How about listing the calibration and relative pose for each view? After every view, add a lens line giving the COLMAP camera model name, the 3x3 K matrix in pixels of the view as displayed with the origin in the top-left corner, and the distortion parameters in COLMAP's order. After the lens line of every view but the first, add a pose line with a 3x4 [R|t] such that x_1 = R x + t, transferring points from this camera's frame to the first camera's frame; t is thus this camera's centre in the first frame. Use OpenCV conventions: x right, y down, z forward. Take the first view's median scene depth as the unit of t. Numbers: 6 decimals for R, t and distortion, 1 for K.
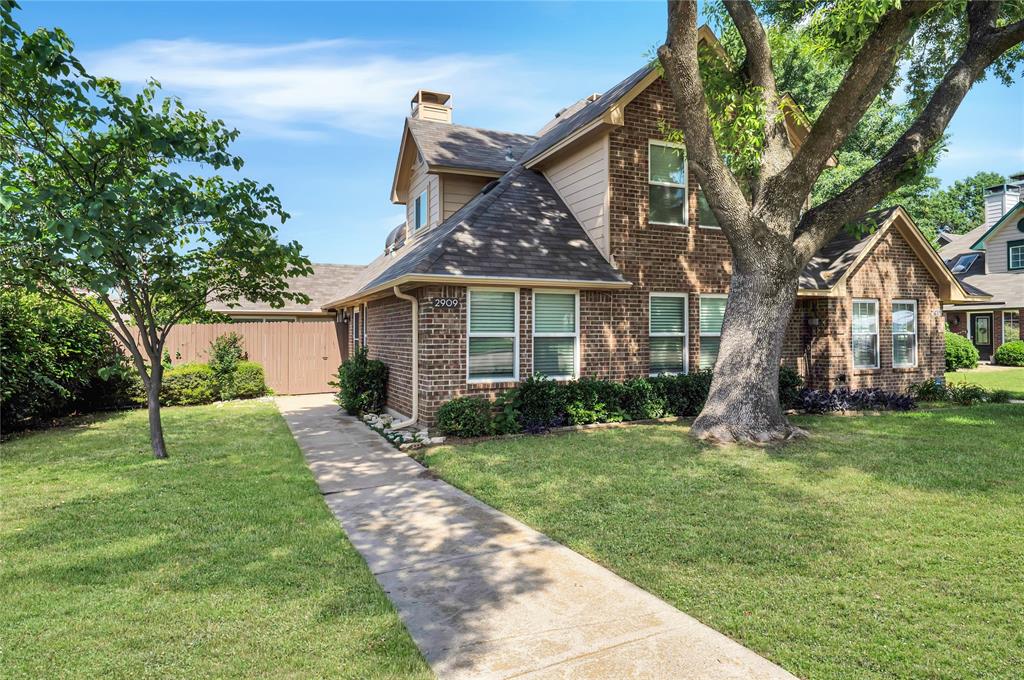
lens RADIAL K [[563.2, 0, 512.8], [0, 563.2, 327.2], [0, 0, 1]] dist [0.014109, -0.000705]
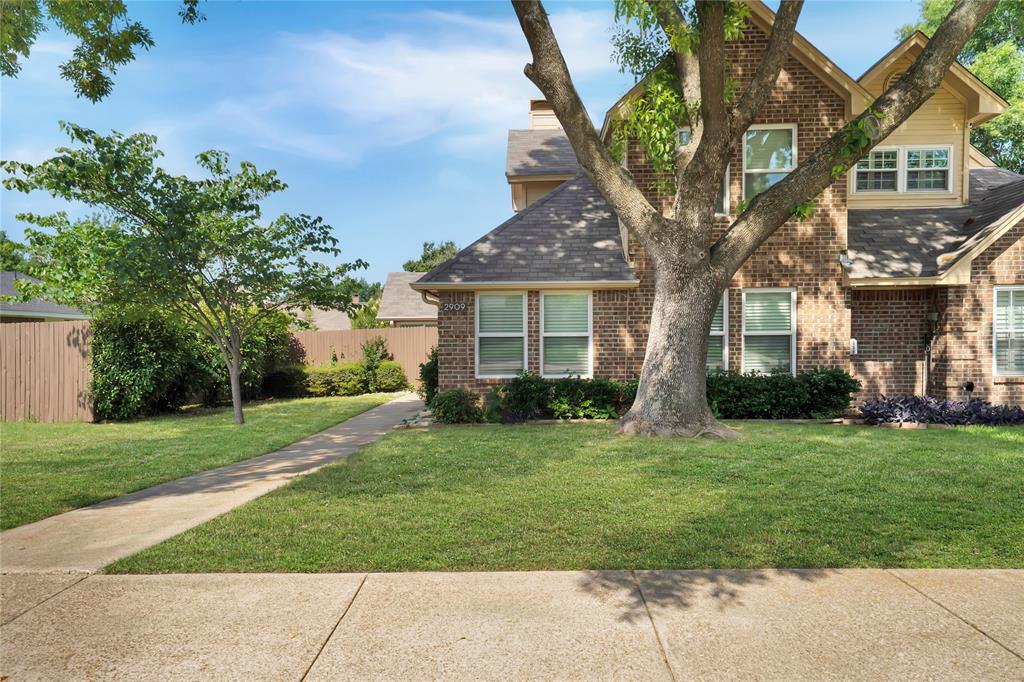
lens RADIAL K [[599.4, 0, 512.5], [0, 599.4, 352.6], [0, 0, 1]] dist [0.024254, -0.000691]
pose [[0.911746, 0.004081, -0.410734, 0.430606], [0.009825, 0.999448, 0.031741, 0.010412], [0.410637, -0.032975, 0.911202, -0.049526]]
